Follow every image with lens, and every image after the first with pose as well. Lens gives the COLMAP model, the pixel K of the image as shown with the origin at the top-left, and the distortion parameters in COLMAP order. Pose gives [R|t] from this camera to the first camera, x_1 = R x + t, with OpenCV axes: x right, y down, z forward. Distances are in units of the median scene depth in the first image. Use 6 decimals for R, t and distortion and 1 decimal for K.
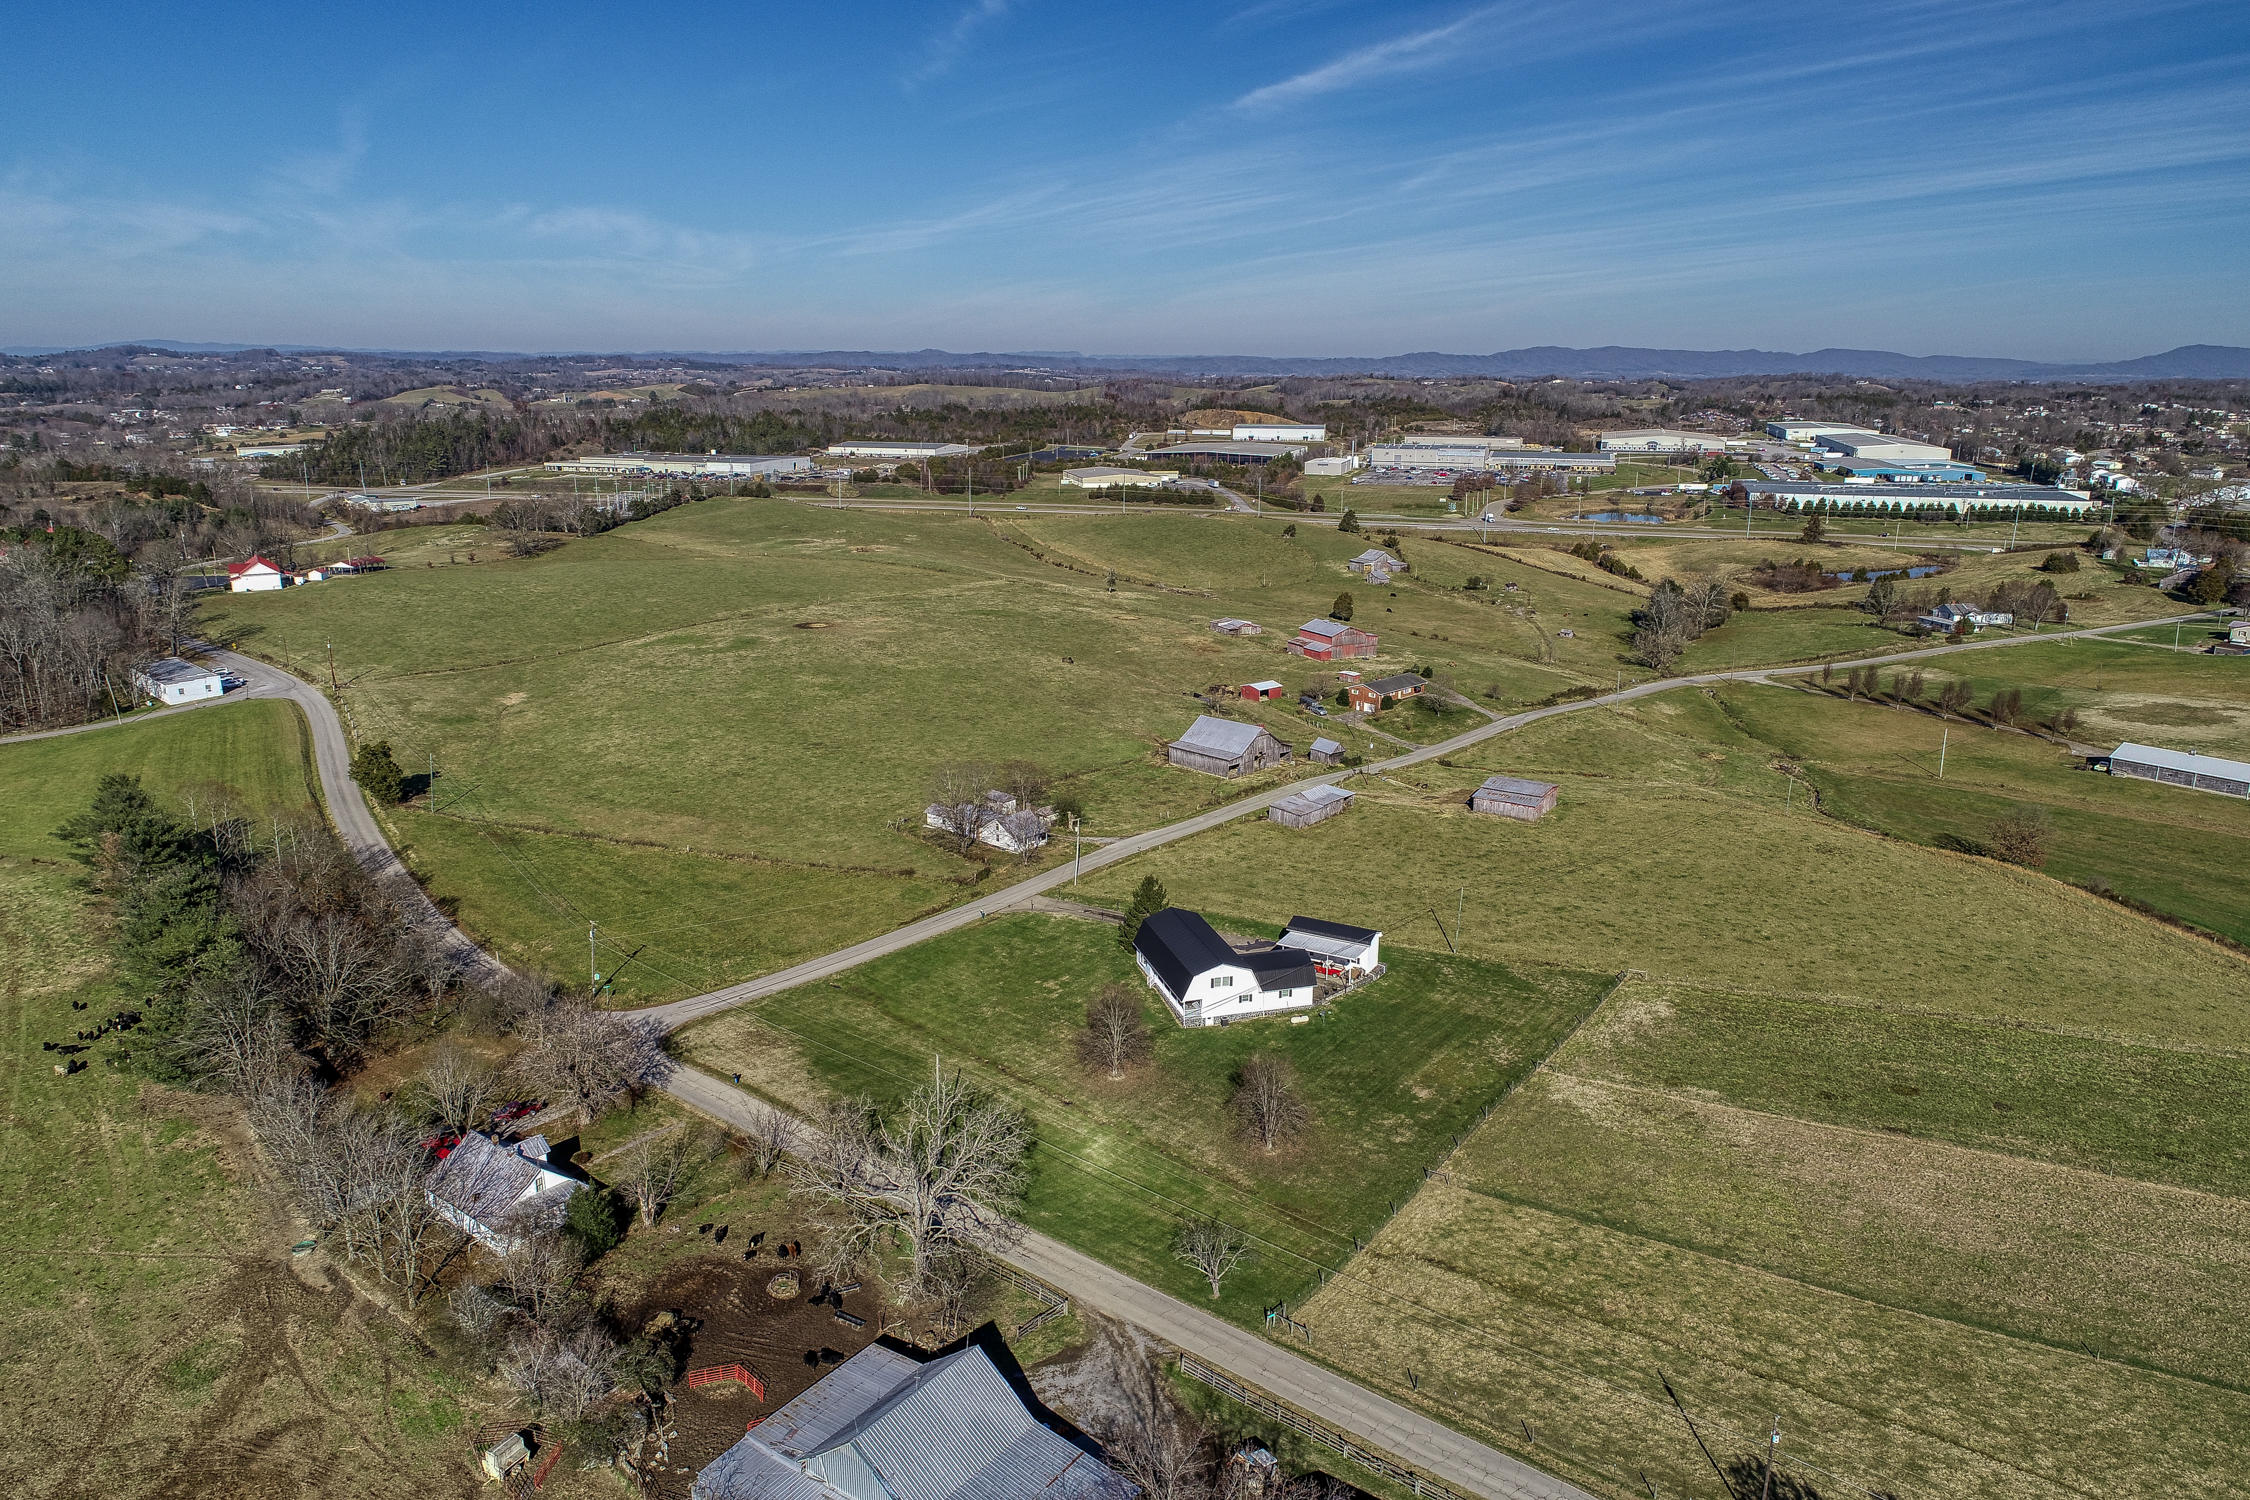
lens RADIAL K [[1509.3, 0, 1129.0], [0, 1509.3, 752.5], [0, 0, 1]] dist [0.002405, 0.001160]
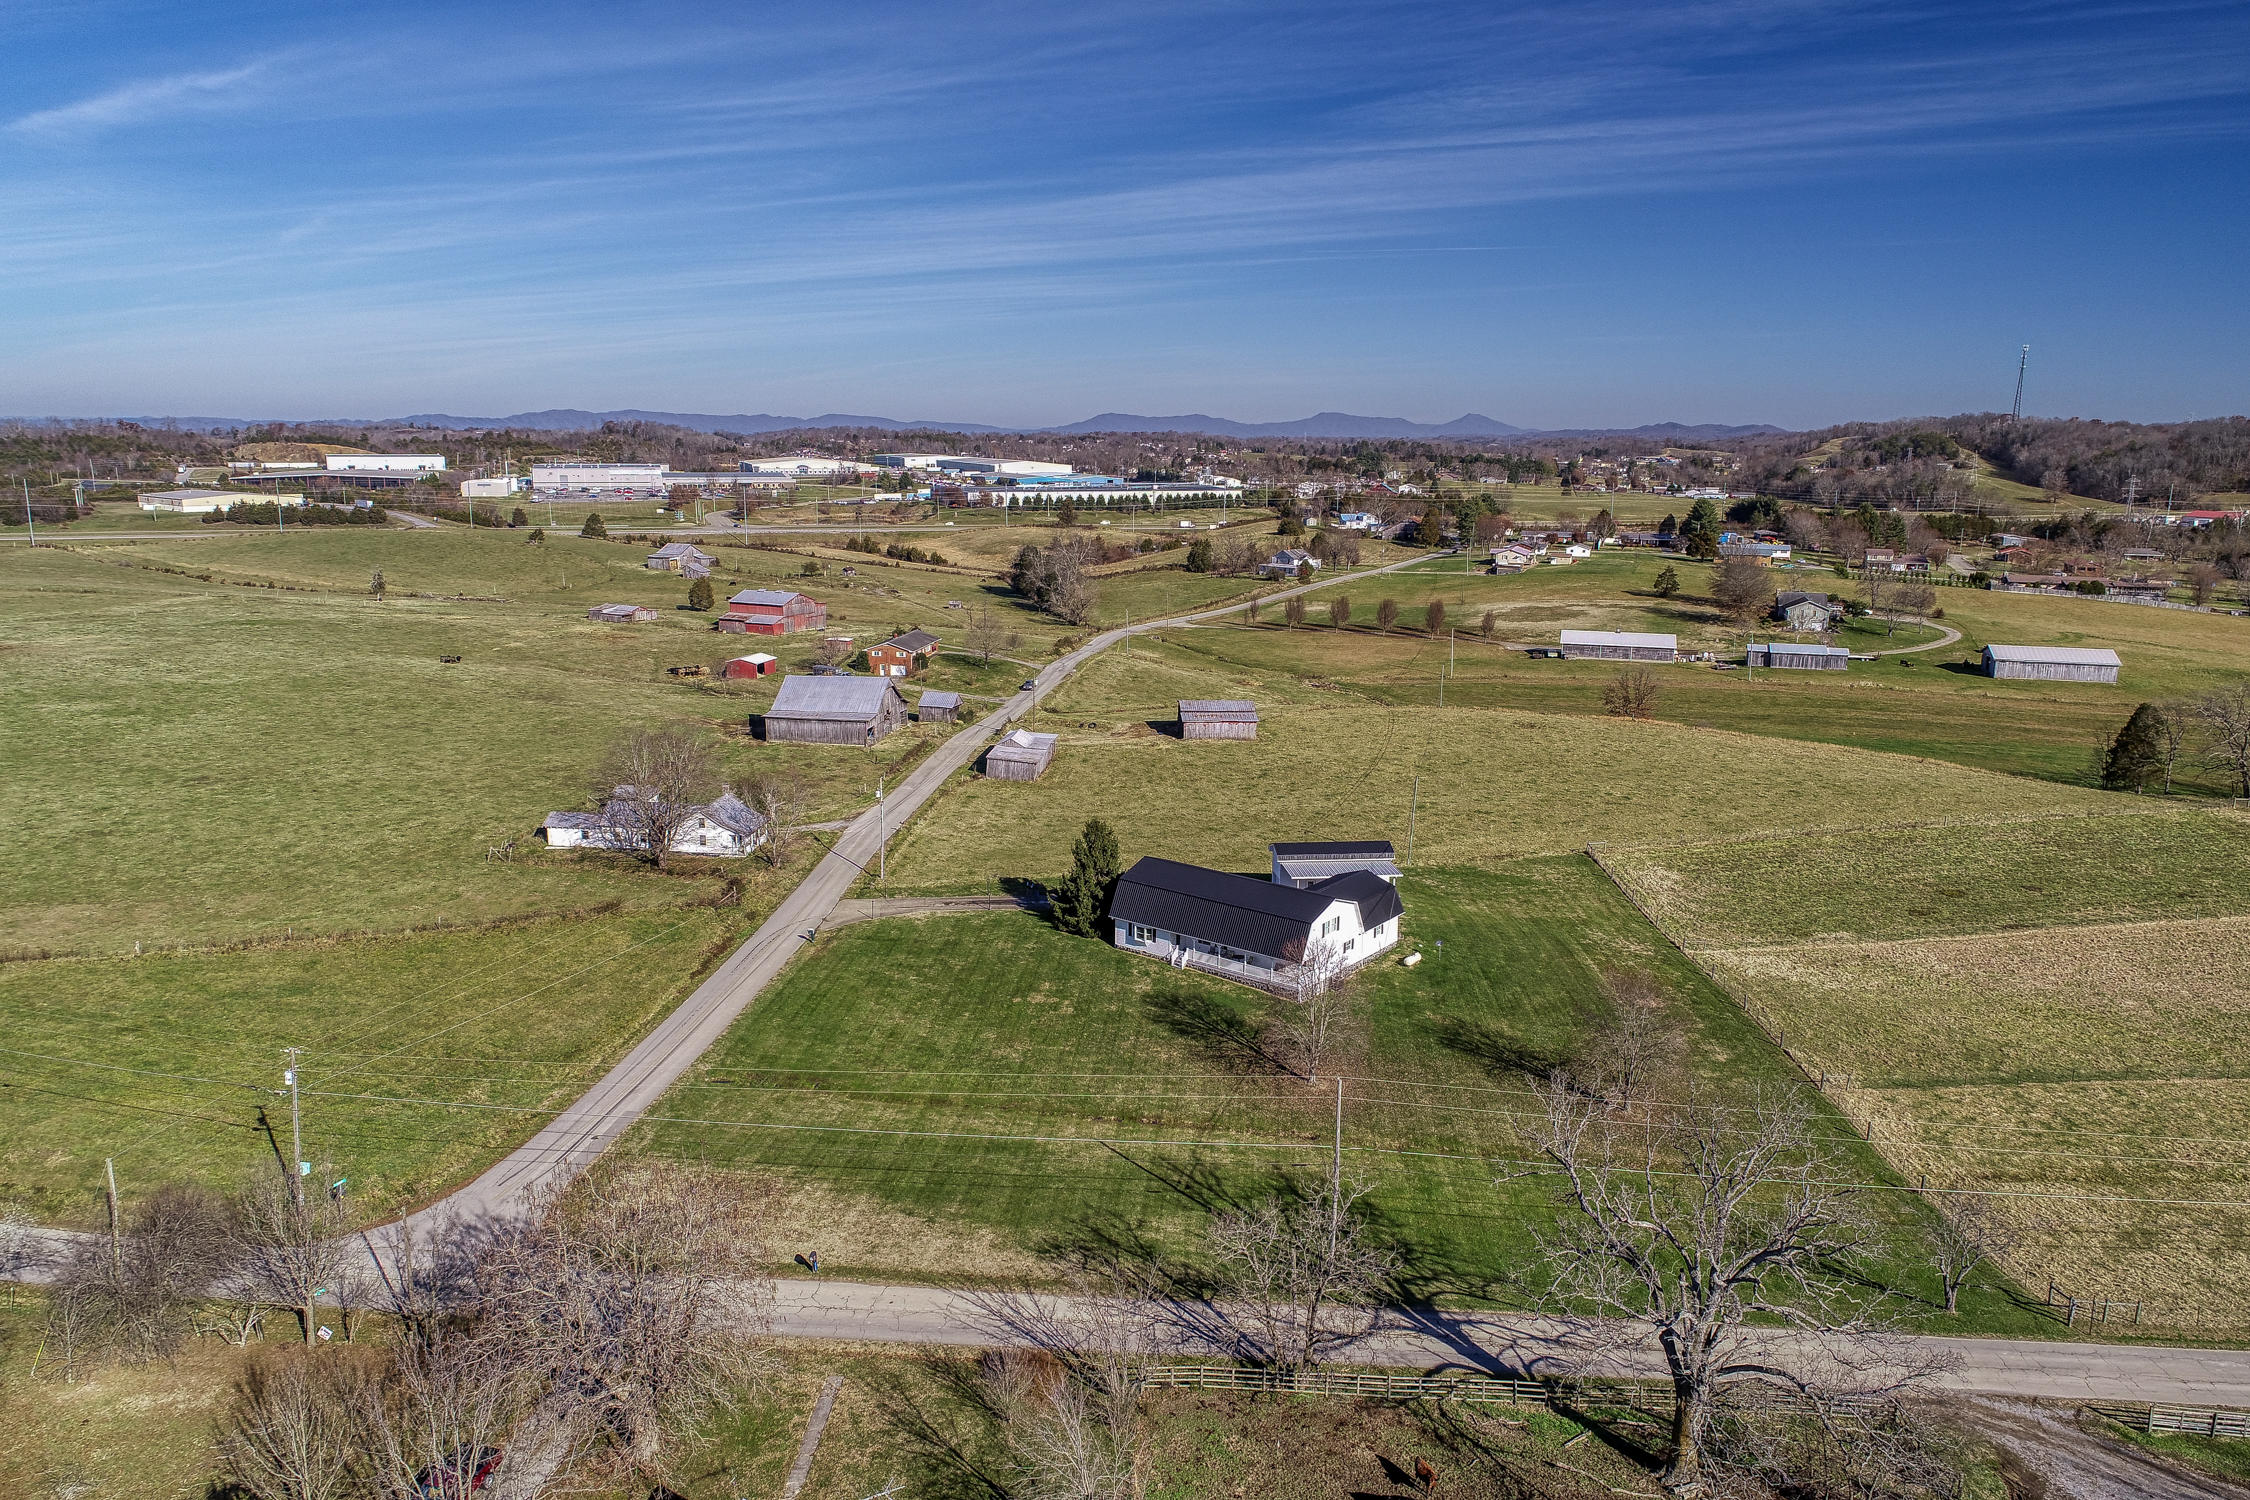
lens RADIAL K [[1509.3, 0, 1129.0], [0, 1509.3, 752.5], [0, 0, 1]] dist [0.002405, 0.001160]
pose [[0.817502, -0.119219, 0.563451, -0.344331], [0.142014, 0.989859, 0.003396, 0.049576], [-0.558141, 0.077242, 0.826143, 0.409636]]
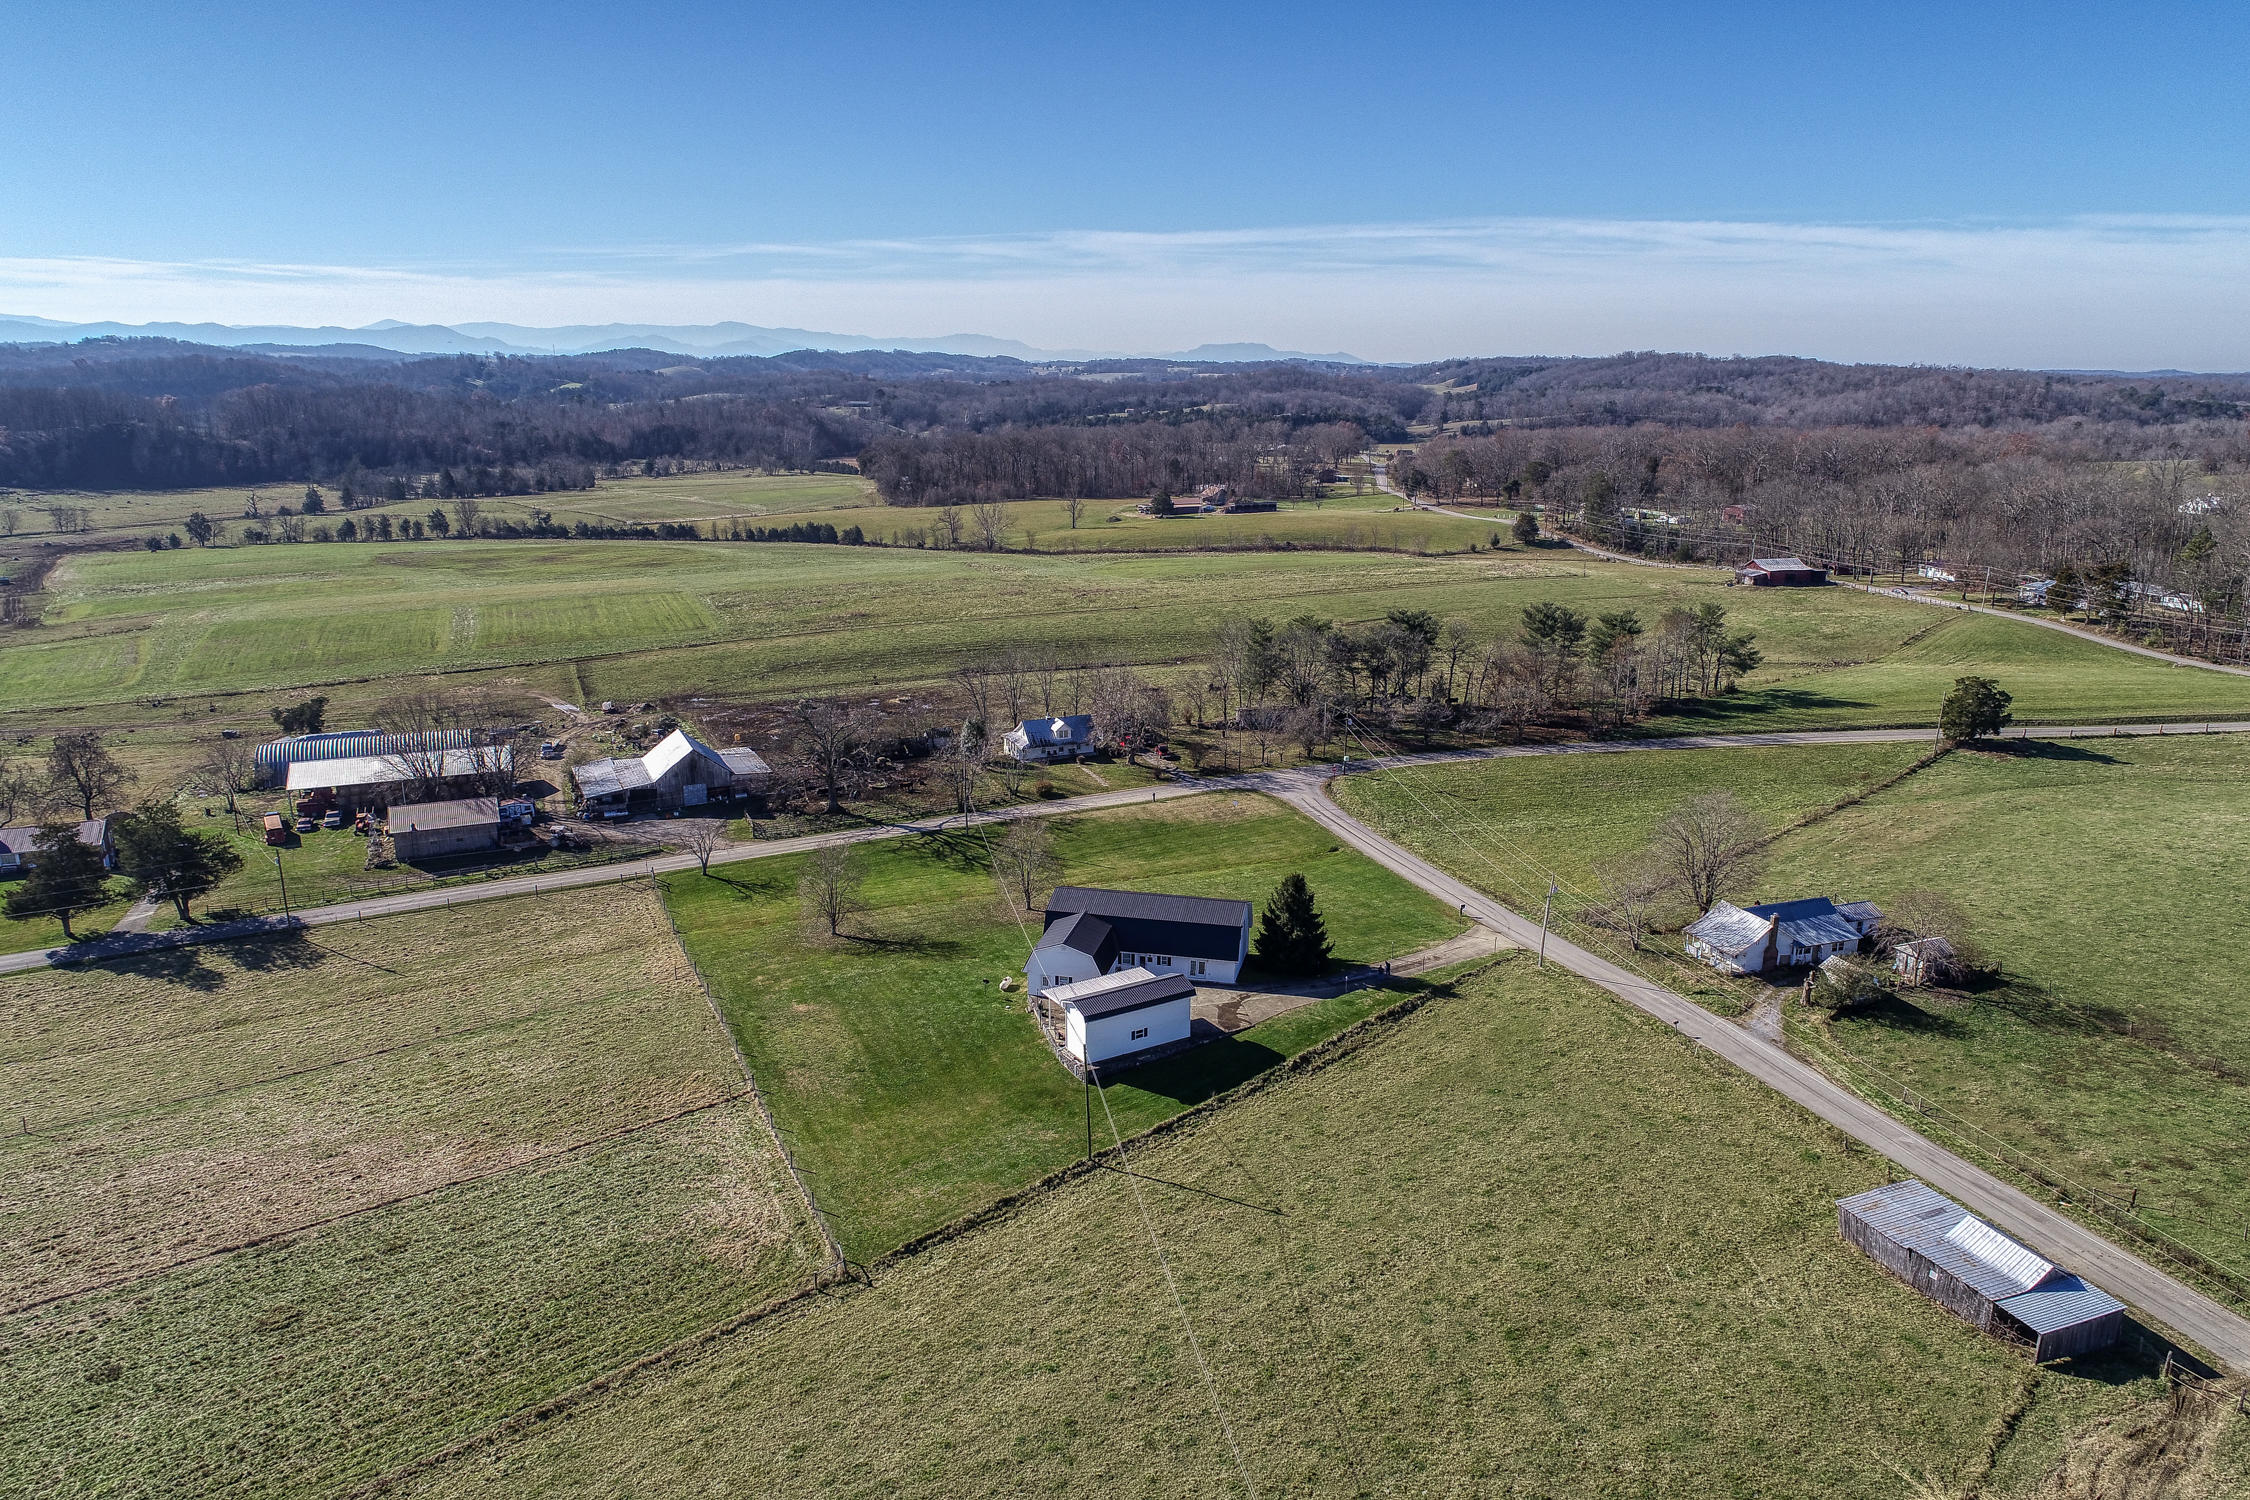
lens RADIAL K [[1509.3, 0, 1129.0], [0, 1509.3, 752.5], [0, 0, 1]] dist [0.002405, 0.001160]
pose [[-0.489128, 0.208833, -0.846842, 0.653512], [-0.226058, 0.907385, 0.354332, -0.211946], [0.842408, 0.364749, -0.396619, 1.166847]]
